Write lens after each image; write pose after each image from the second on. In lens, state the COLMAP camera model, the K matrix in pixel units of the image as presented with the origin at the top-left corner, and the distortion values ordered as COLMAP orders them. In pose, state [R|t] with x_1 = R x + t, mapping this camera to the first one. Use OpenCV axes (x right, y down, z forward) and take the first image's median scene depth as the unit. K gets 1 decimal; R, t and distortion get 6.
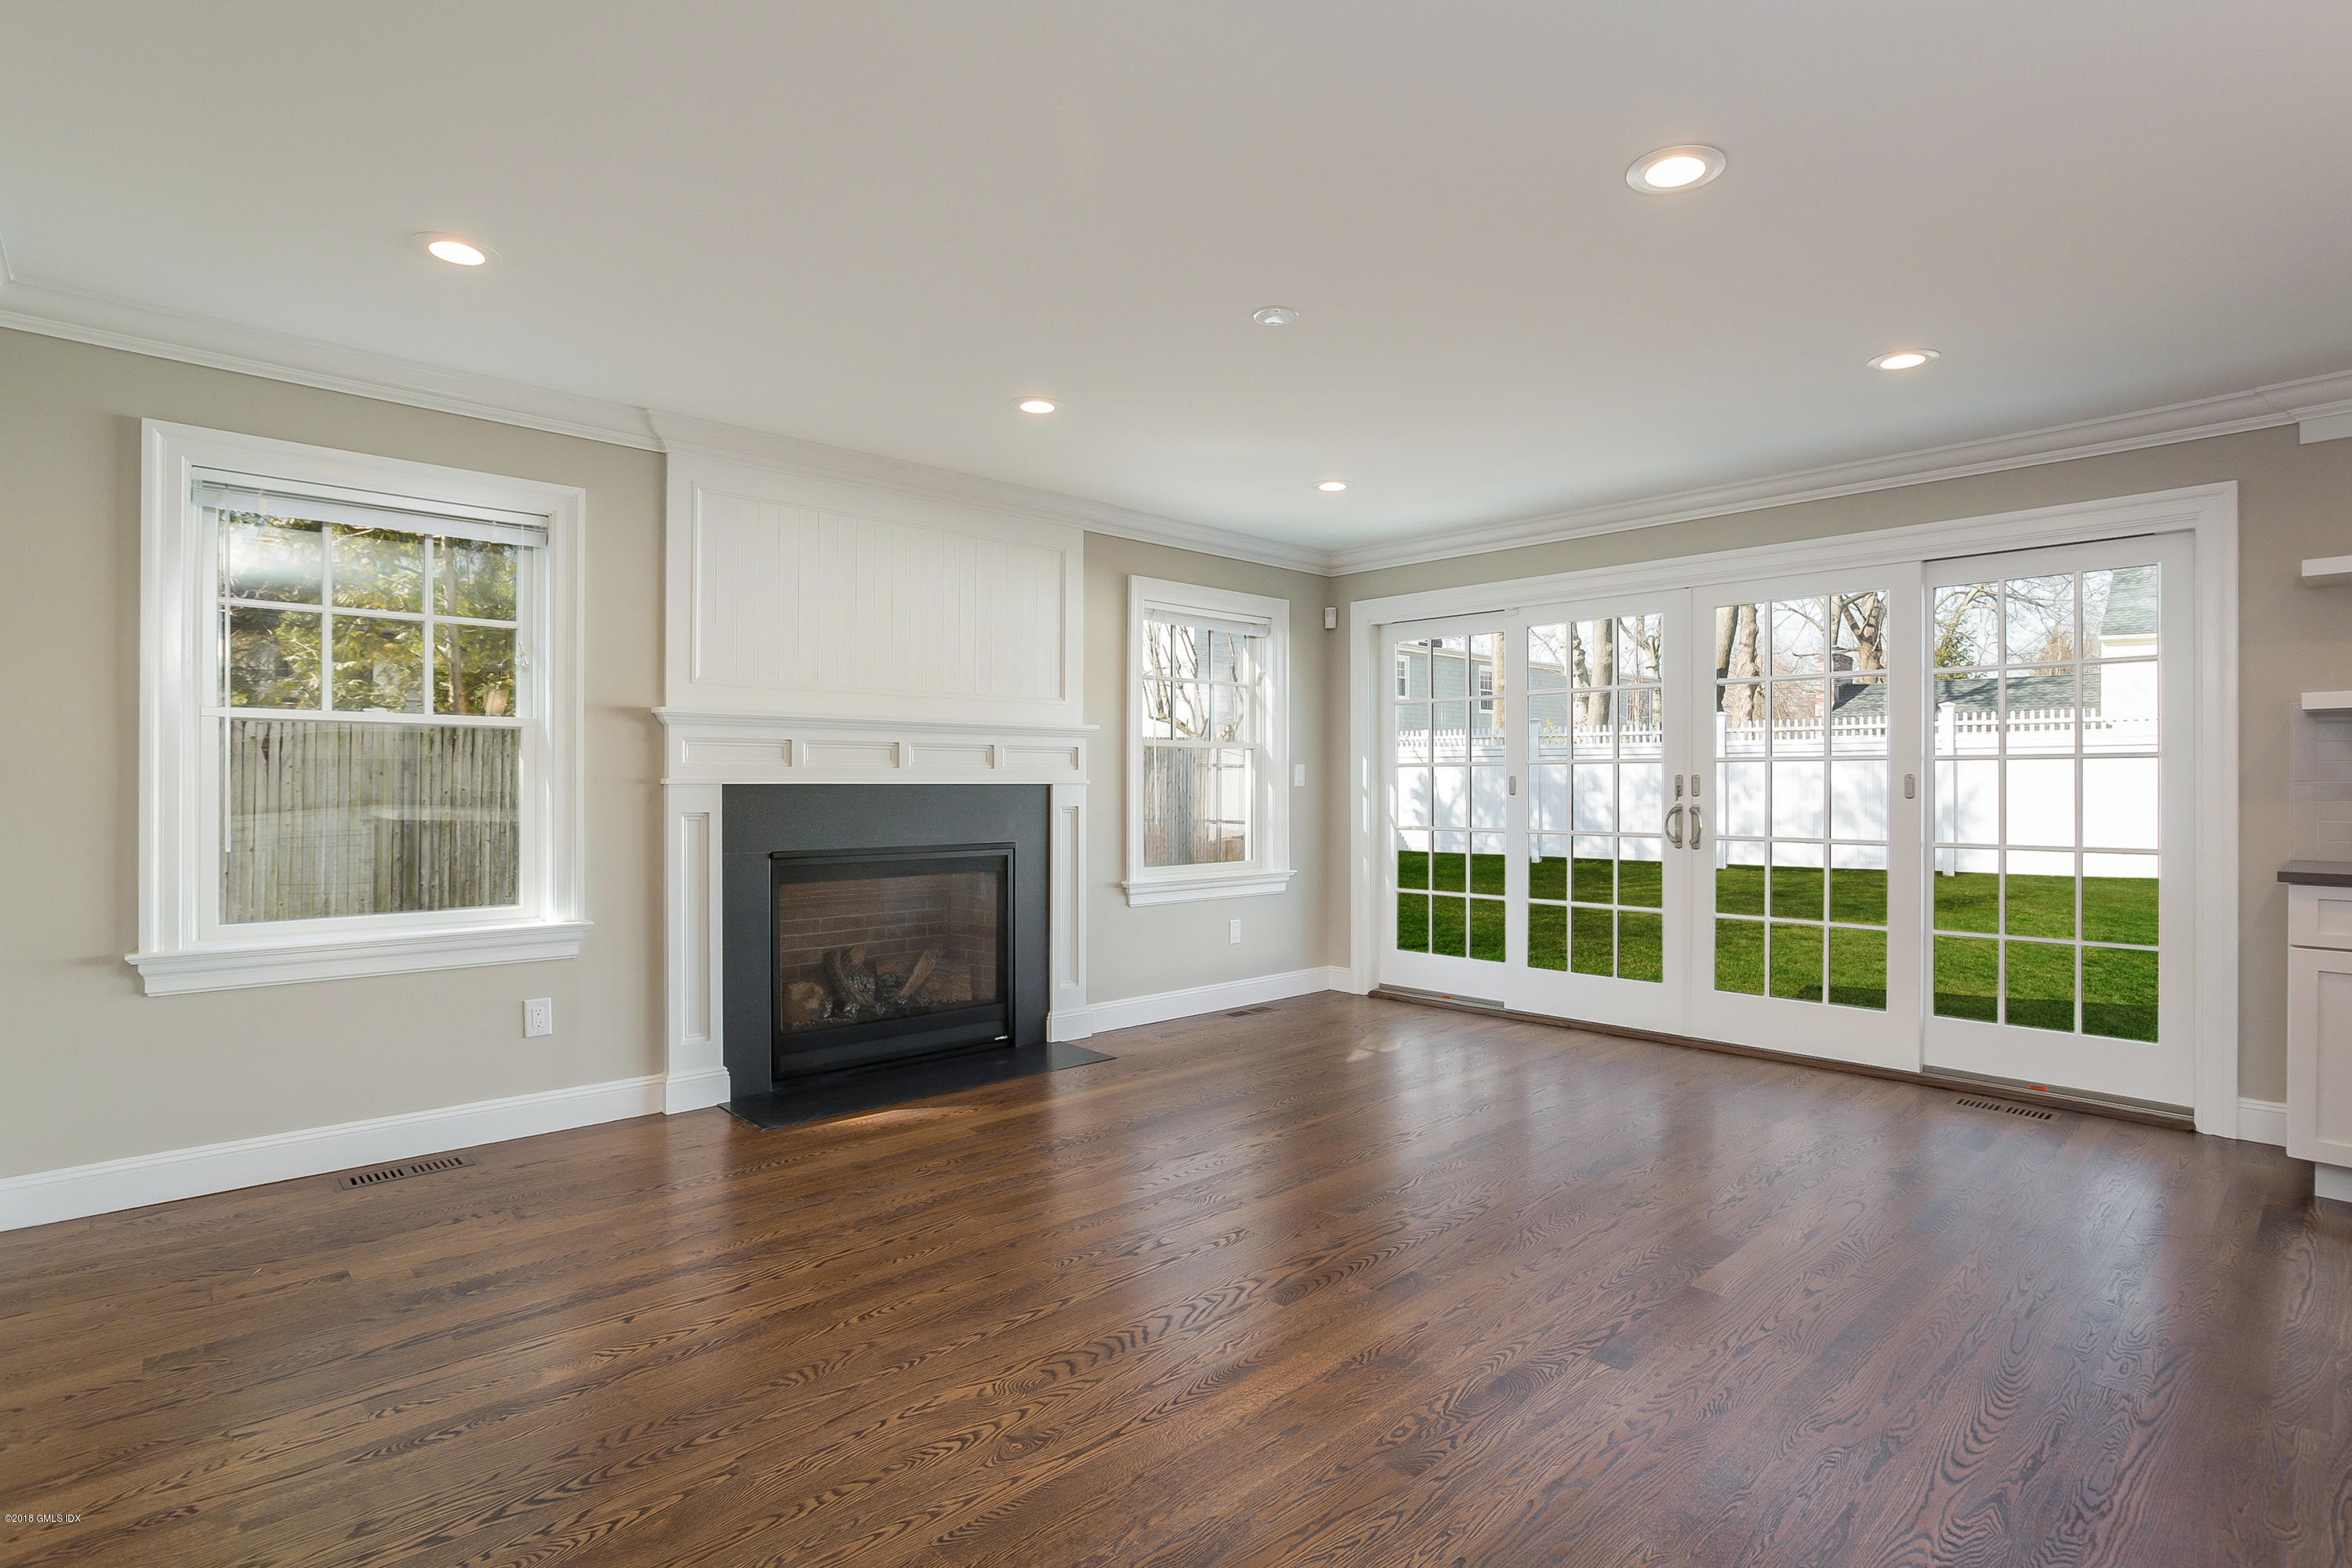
lens RADIAL K [[1141.9, 0, 1173.8], [0, 1141.9, 778.2], [0, 0, 1]] dist [-0.025914, 0.001629]
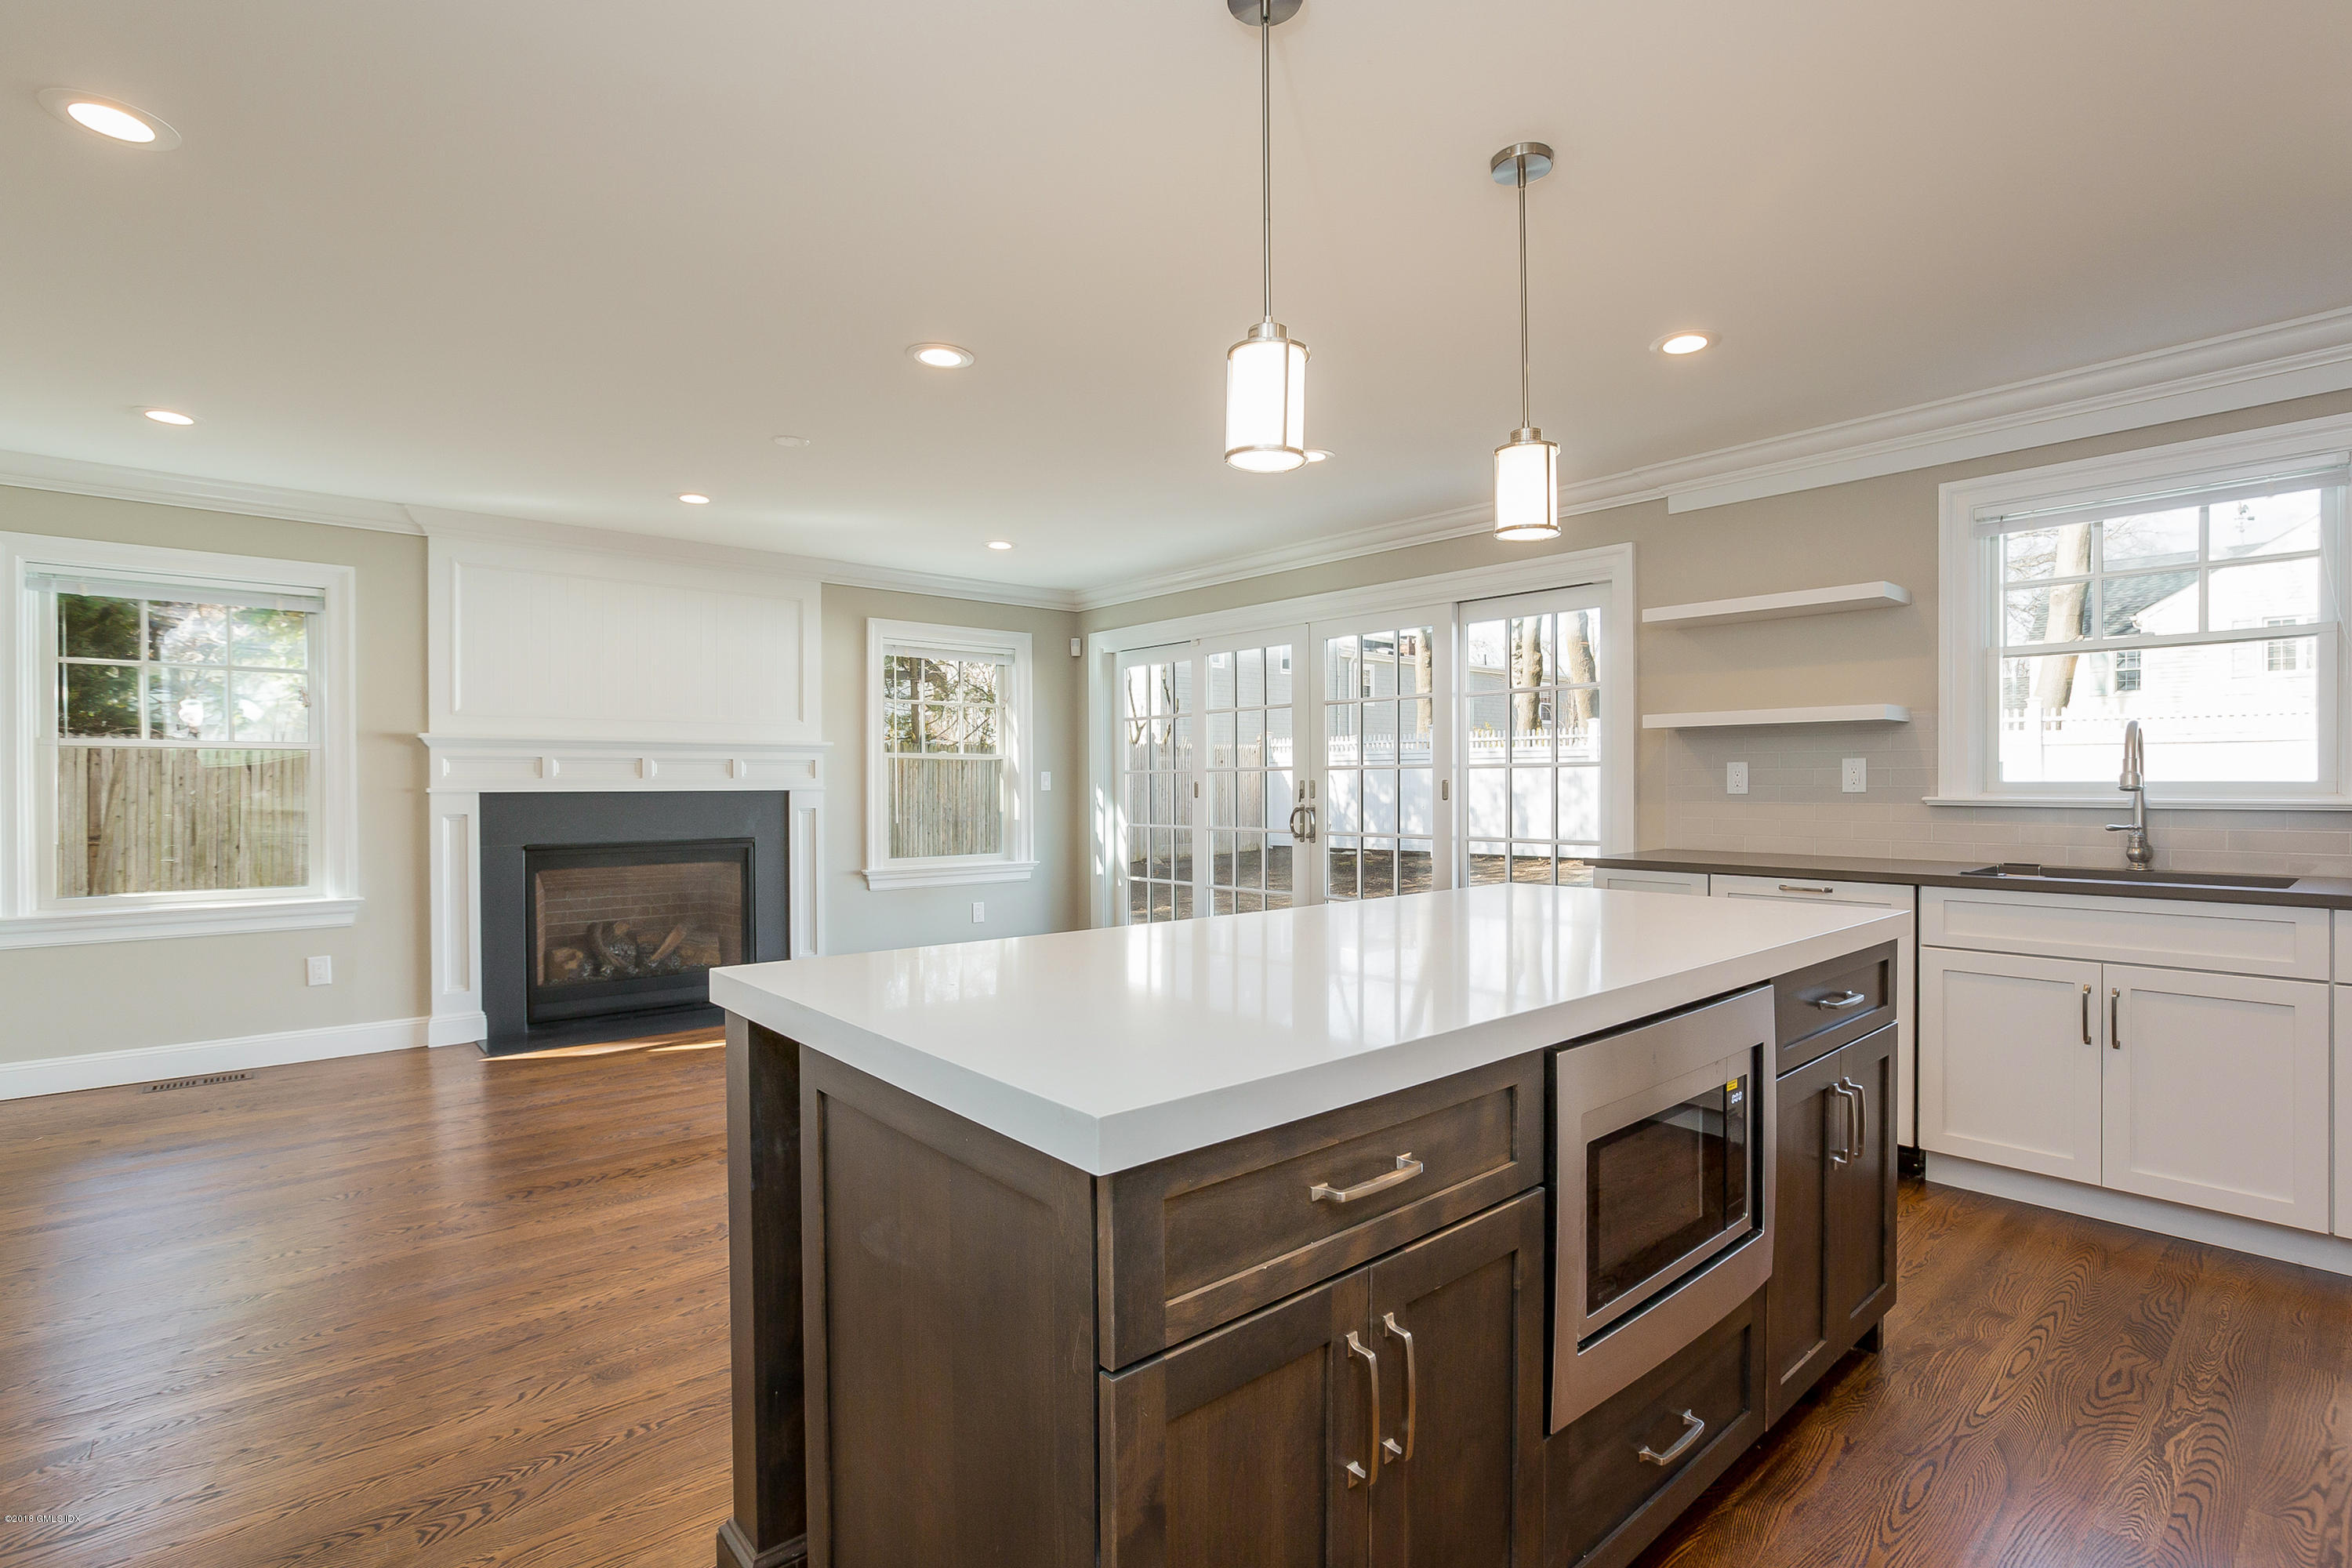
lens RADIAL K [[1085.0, 0, 1169.8], [0, 1085.0, 790.5], [0, 0, 1]] dist [-0.022824, 0.005204]
pose [[0.999437, -0.003973, -0.033305, 0.376861], [0.004324, 0.999936, 0.010469, -0.005562], [0.033261, -0.010607, 0.999390, -0.168382]]
